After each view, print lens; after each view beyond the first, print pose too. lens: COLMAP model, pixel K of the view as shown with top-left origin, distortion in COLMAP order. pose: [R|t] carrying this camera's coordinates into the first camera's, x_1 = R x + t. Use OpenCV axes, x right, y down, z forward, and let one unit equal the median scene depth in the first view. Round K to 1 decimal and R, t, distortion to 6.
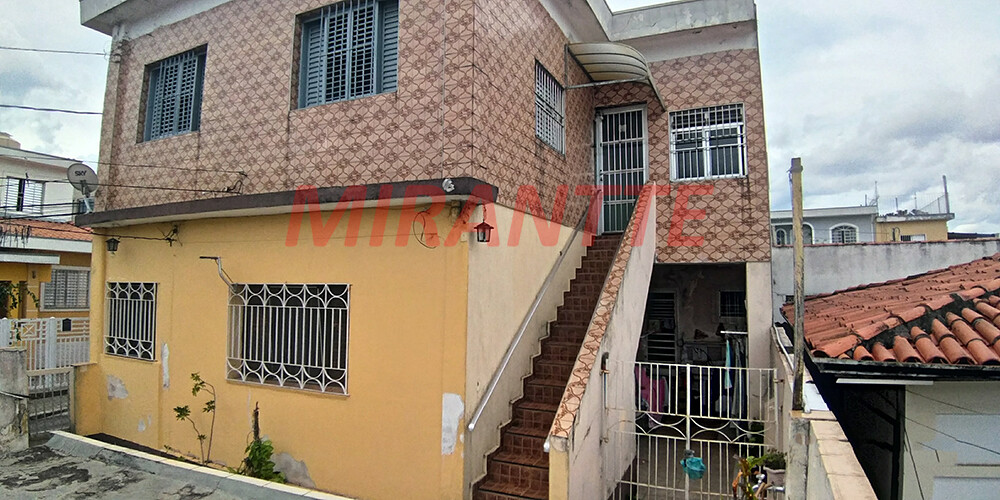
lens RADIAL K [[545.2, 0, 503.2], [0, 545.2, 245.1], [0, 0, 1]] dist [-0.108476, -0.003496]
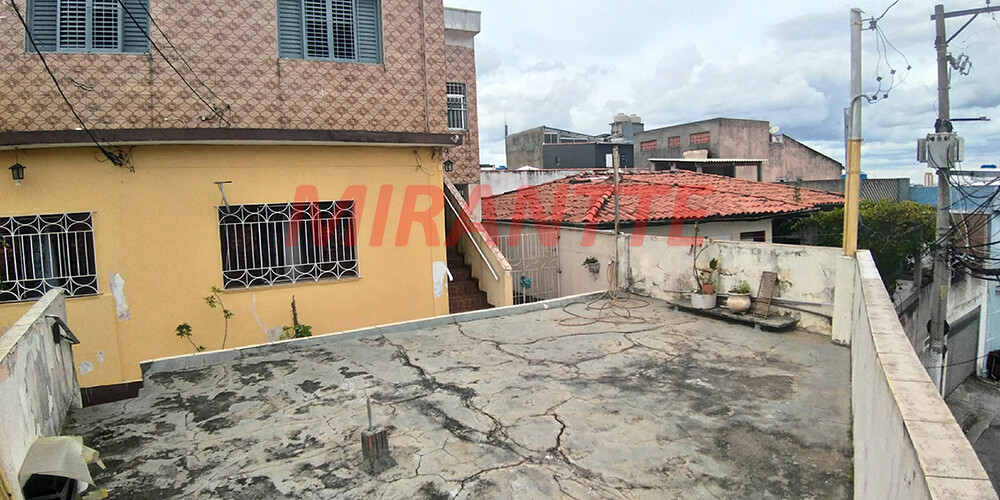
lens RADIAL K [[545.2, 0, 474.4], [0, 545.2, 256.8], [0, 0, 1]] dist [-0.108476, -0.003496]
pose [[0.640641, -0.104255, 0.760730, -1.170158], [-0.022370, 0.987785, 0.154210, -0.005956], [-0.767515, -0.115811, 0.630483, -0.145406]]
